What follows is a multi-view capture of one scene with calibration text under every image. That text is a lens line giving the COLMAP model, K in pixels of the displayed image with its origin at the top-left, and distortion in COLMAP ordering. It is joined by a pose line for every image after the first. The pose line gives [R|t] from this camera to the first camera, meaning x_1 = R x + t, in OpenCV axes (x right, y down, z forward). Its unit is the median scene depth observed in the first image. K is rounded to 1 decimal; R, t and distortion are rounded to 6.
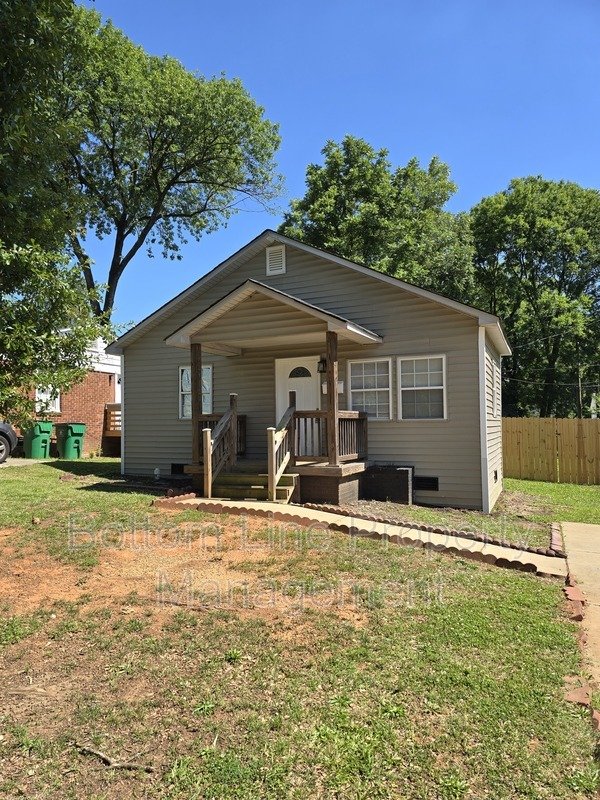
lens RADIAL K [[531.4, 0, 300.0], [0, 531.4, 400.0], [0, 0, 1]] dist [0.004604, 0.000544]
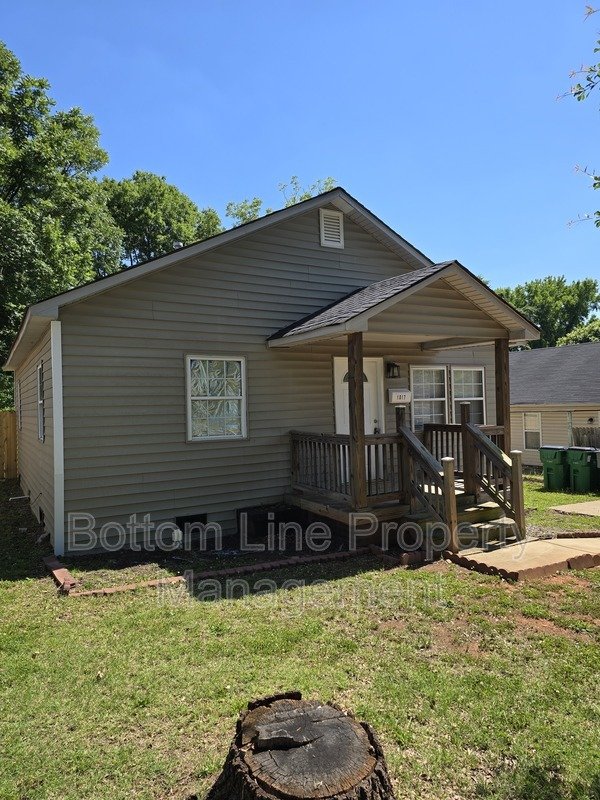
lens RADIAL K [[531.4, 0, 300.0], [0, 531.4, 400.0], [0, 0, 1]] dist [0.004604, 0.000544]
pose [[0.588538, 0.003634, 0.808461, -0.420560], [-0.018098, 0.999799, 0.008681, -0.012209], [-0.808267, -0.019741, 0.588486, 0.350103]]
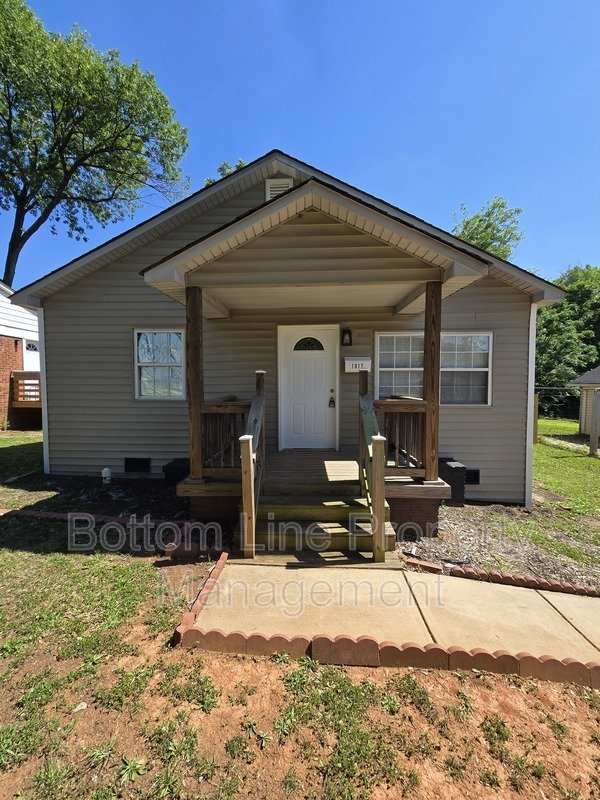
lens RADIAL K [[331.8, 0, 300.0], [0, 331.8, 400.0], [0, 0, 1]] dist [-0.016408, -0.000206]
pose [[0.930122, -0.006480, 0.367194, -0.118647], [-0.026917, 0.995952, 0.085759, -0.006240], [-0.366263, -0.089650, 0.926182, 0.313262]]
